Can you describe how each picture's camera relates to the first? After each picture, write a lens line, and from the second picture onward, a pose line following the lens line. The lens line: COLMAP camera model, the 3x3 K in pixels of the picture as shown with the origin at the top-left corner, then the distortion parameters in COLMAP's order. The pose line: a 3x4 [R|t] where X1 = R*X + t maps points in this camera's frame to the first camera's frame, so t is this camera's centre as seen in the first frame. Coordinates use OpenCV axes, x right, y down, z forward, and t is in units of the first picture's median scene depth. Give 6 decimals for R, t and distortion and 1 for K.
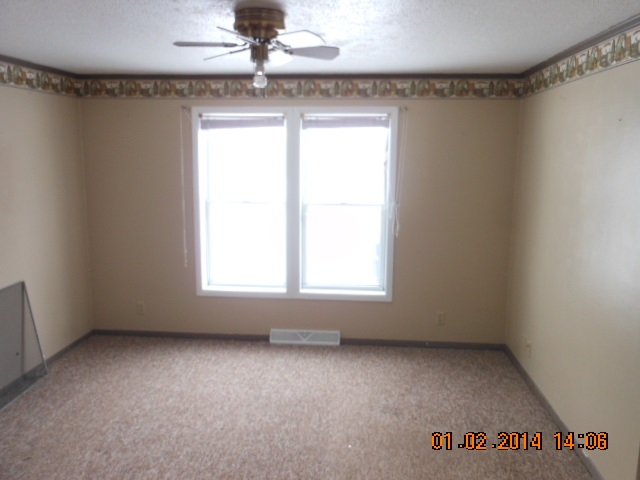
lens RADIAL K [[497.9, 0, 320.0], [0, 497.9, 240.0], [0, 0, 1]] dist [0.004142, 0.004707]
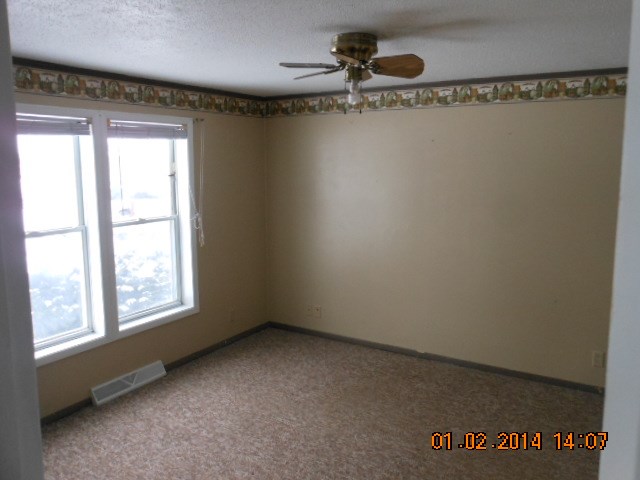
lens RADIAL K [[527.5, 0, 319.3], [0, 527.5, 231.7], [0, 0, 1]] dist [0.042769, -0.004466]
pose [[0.466324, -0.135307, 0.874205, -0.691696], [0.144797, 0.986580, 0.075462, -0.084373], [-0.872683, 0.091393, 0.479658, 0.281482]]
